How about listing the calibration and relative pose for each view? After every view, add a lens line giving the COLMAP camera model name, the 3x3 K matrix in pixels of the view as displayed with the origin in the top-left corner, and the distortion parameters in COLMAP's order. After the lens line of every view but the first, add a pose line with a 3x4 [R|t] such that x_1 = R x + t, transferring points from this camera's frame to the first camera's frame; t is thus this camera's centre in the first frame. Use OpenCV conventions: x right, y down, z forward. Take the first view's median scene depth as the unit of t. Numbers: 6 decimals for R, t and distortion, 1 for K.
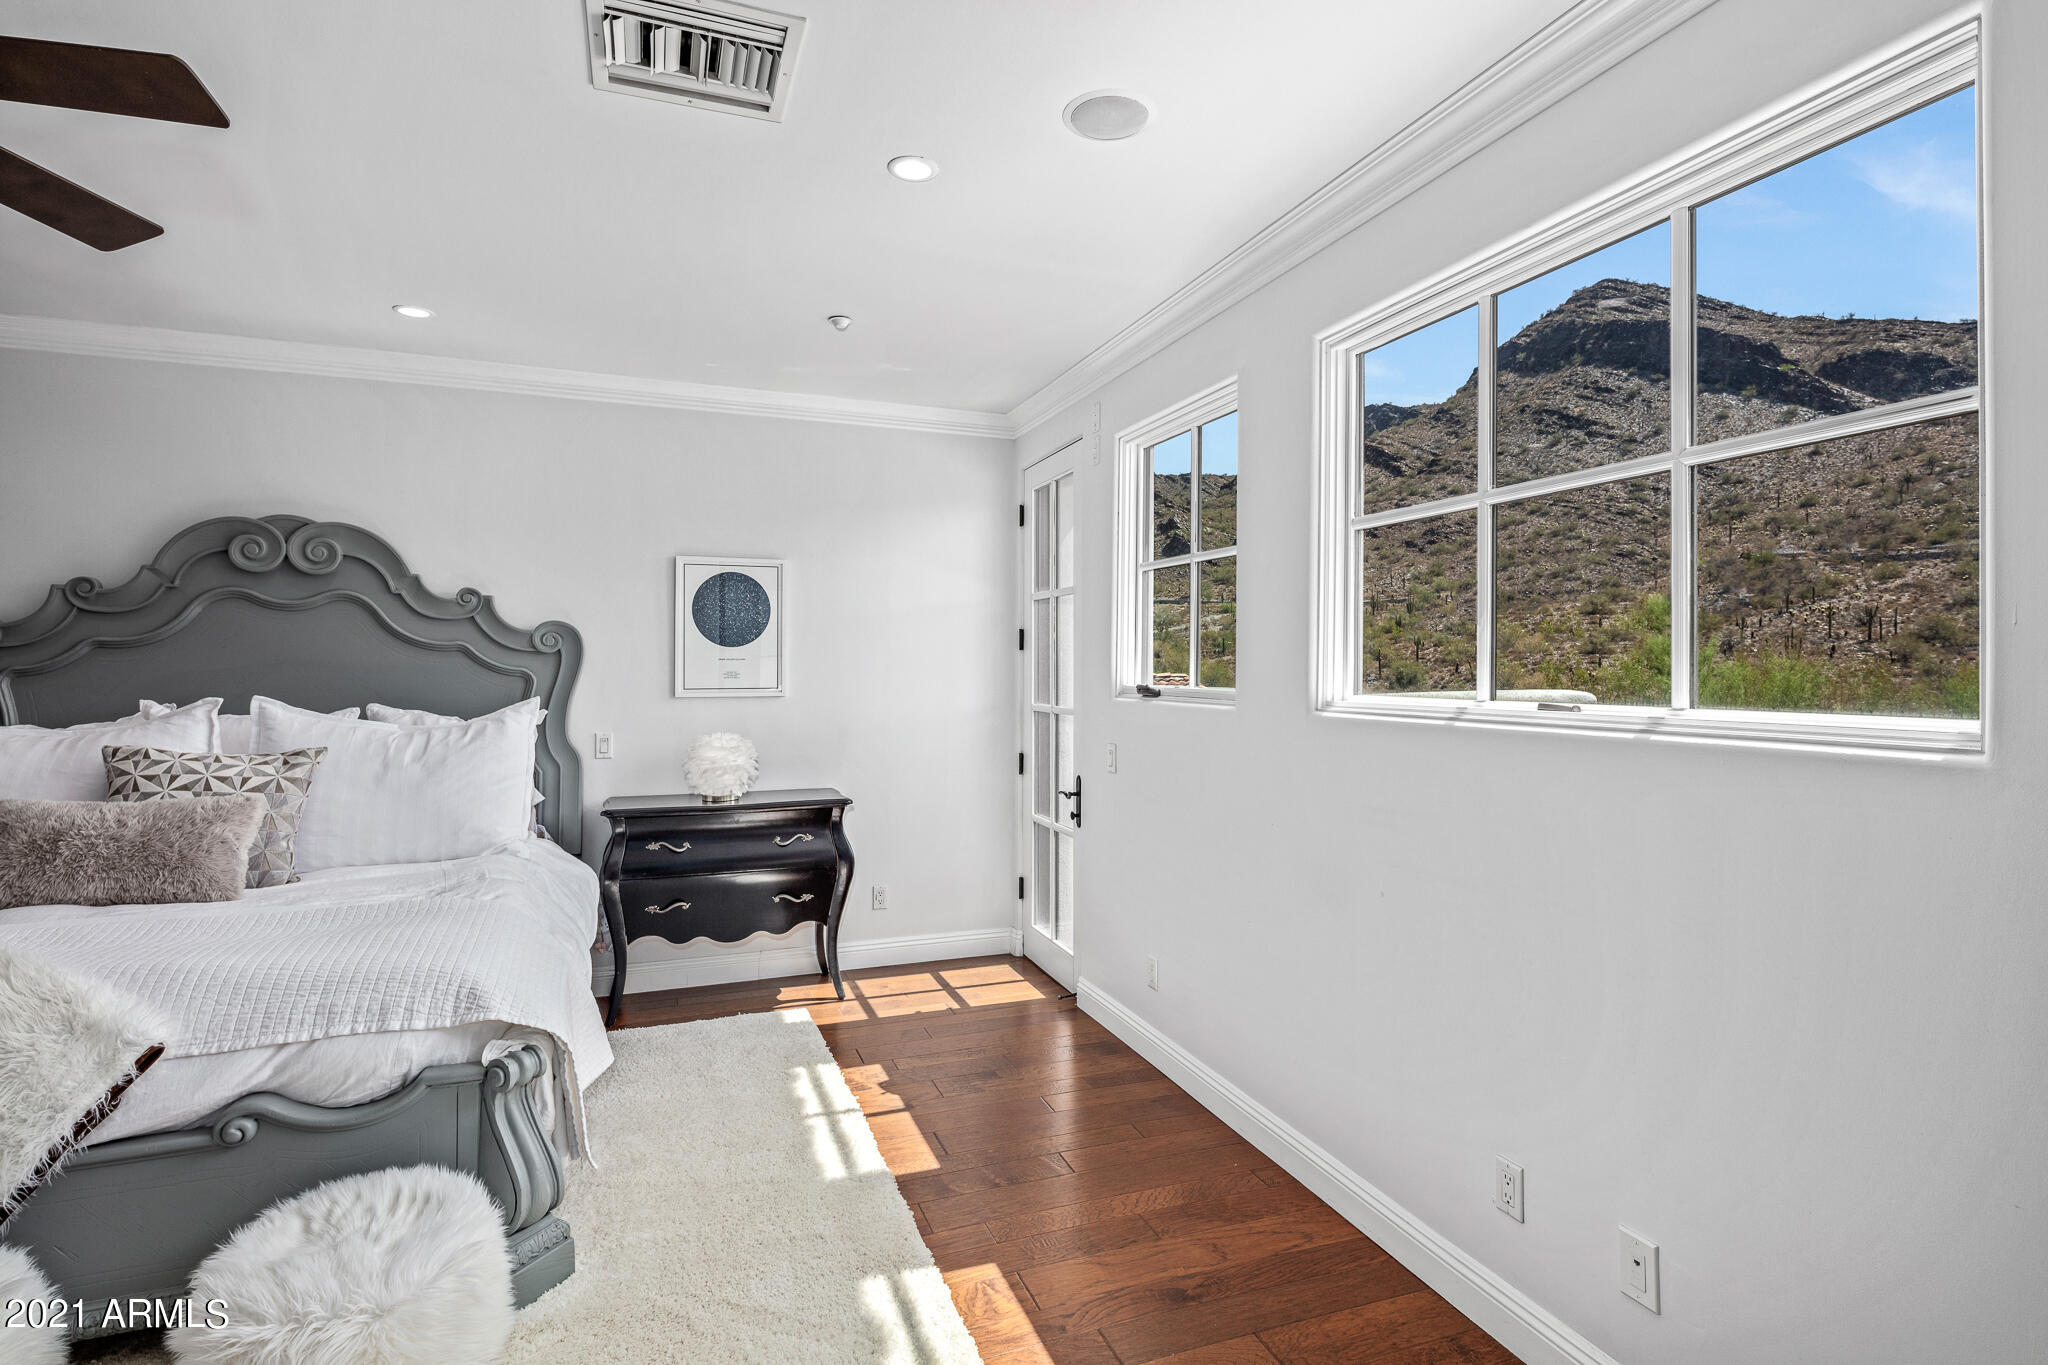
lens RADIAL K [[998.5, 0, 1023.7], [0, 998.5, 658.5], [0, 0, 1]] dist [0.001408, -0.001883]
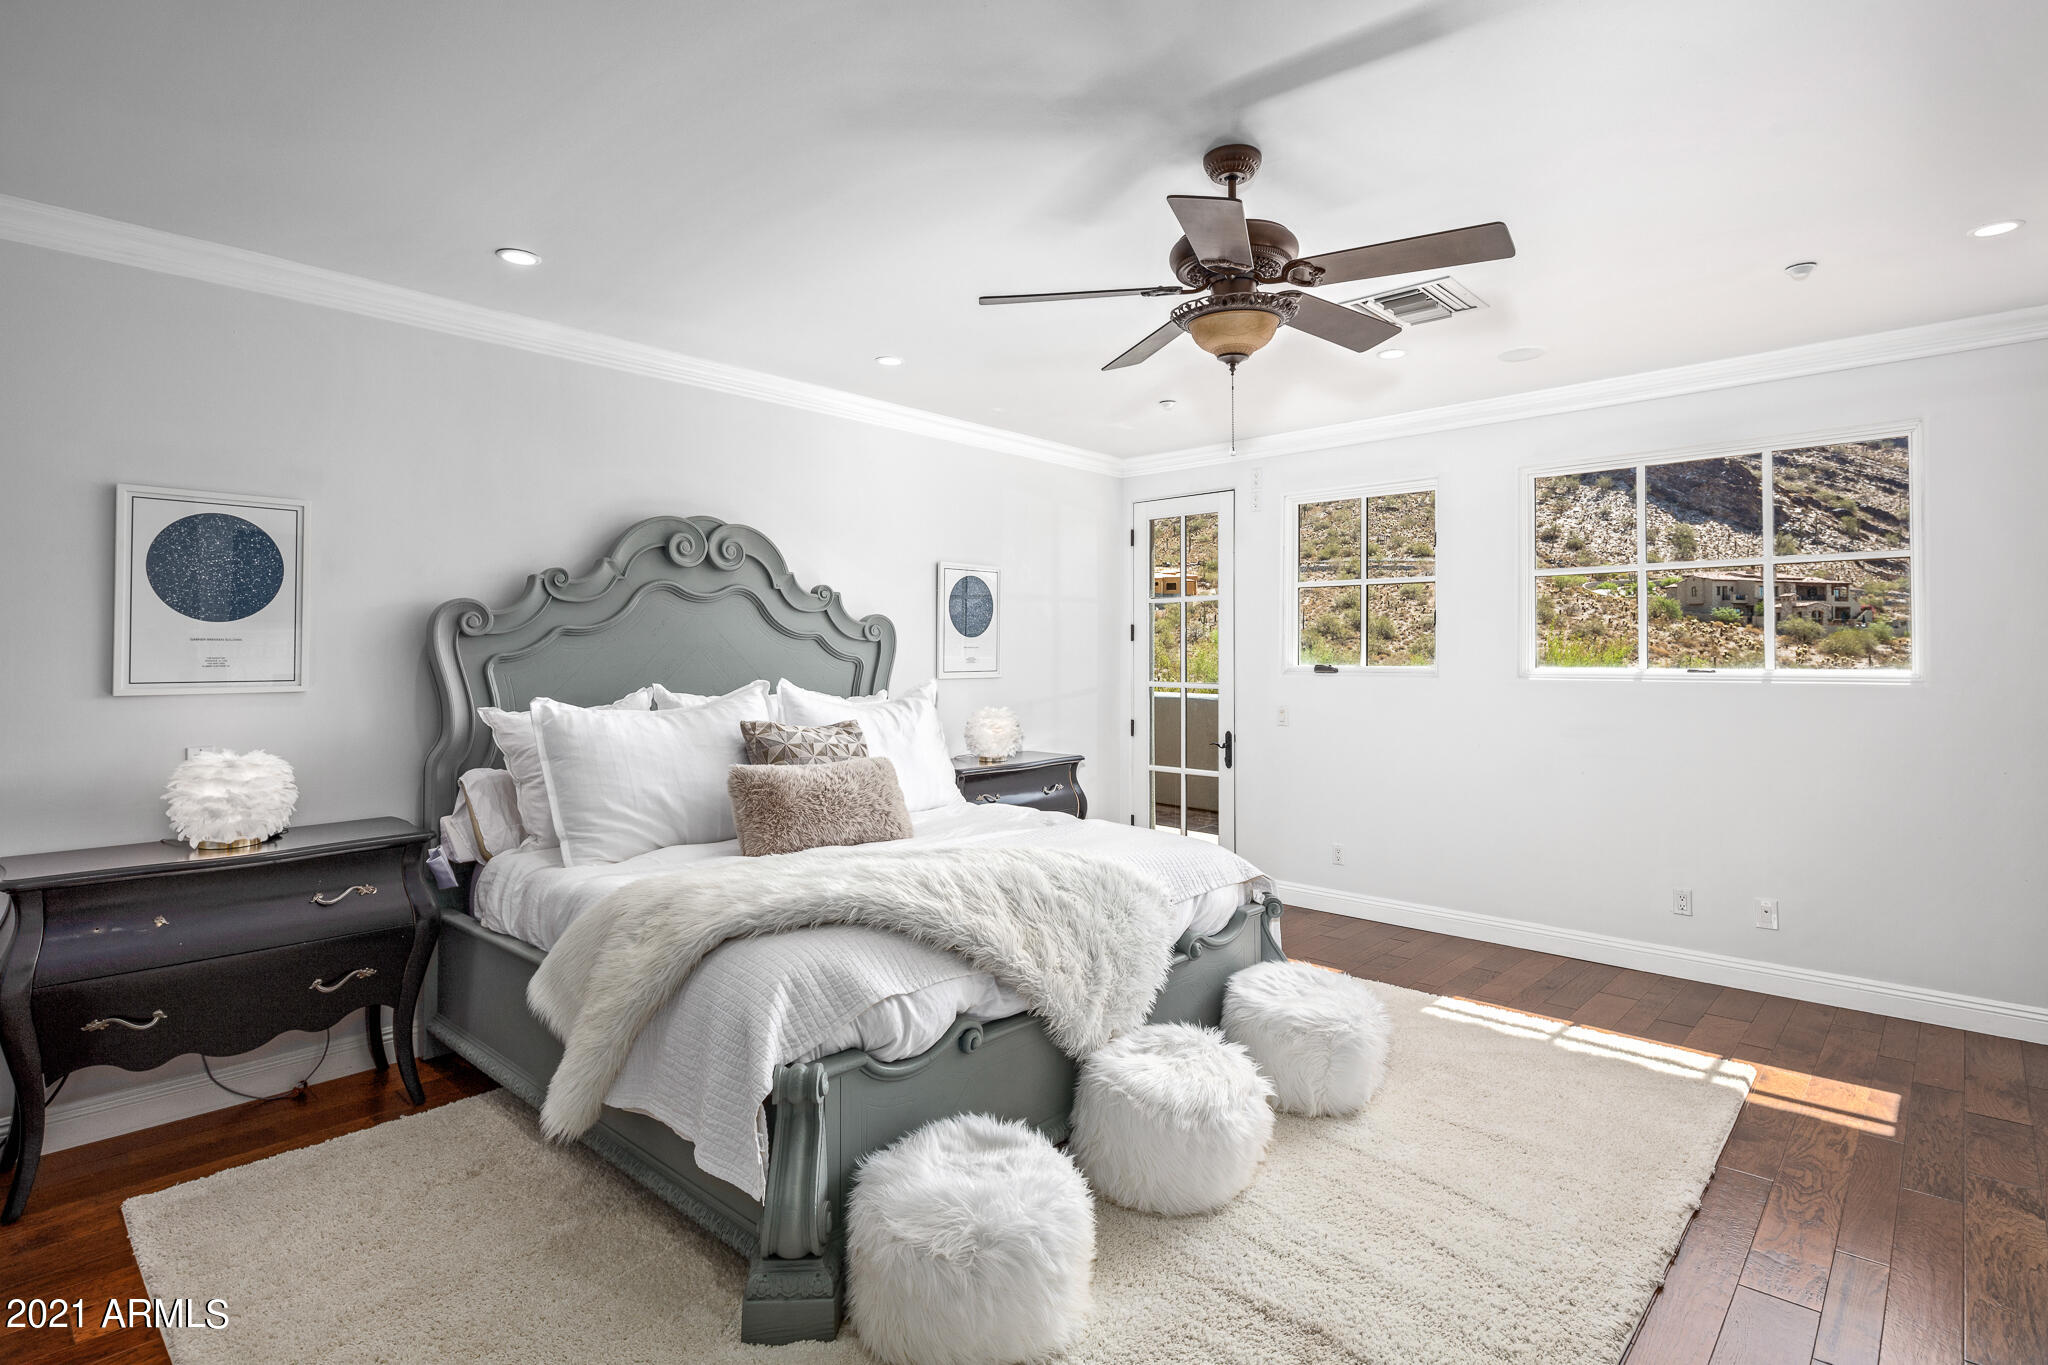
lens RADIAL K [[998.5, 0, 1023.7], [0, 998.5, 658.5], [0, 0, 1]] dist [0.001408, -0.001883]
pose [[0.903719, -0.002340, 0.428119, -0.949911], [-0.002551, 0.999938, 0.010851, 0.000794], [-0.428118, -0.010899, 0.903657, -0.157585]]
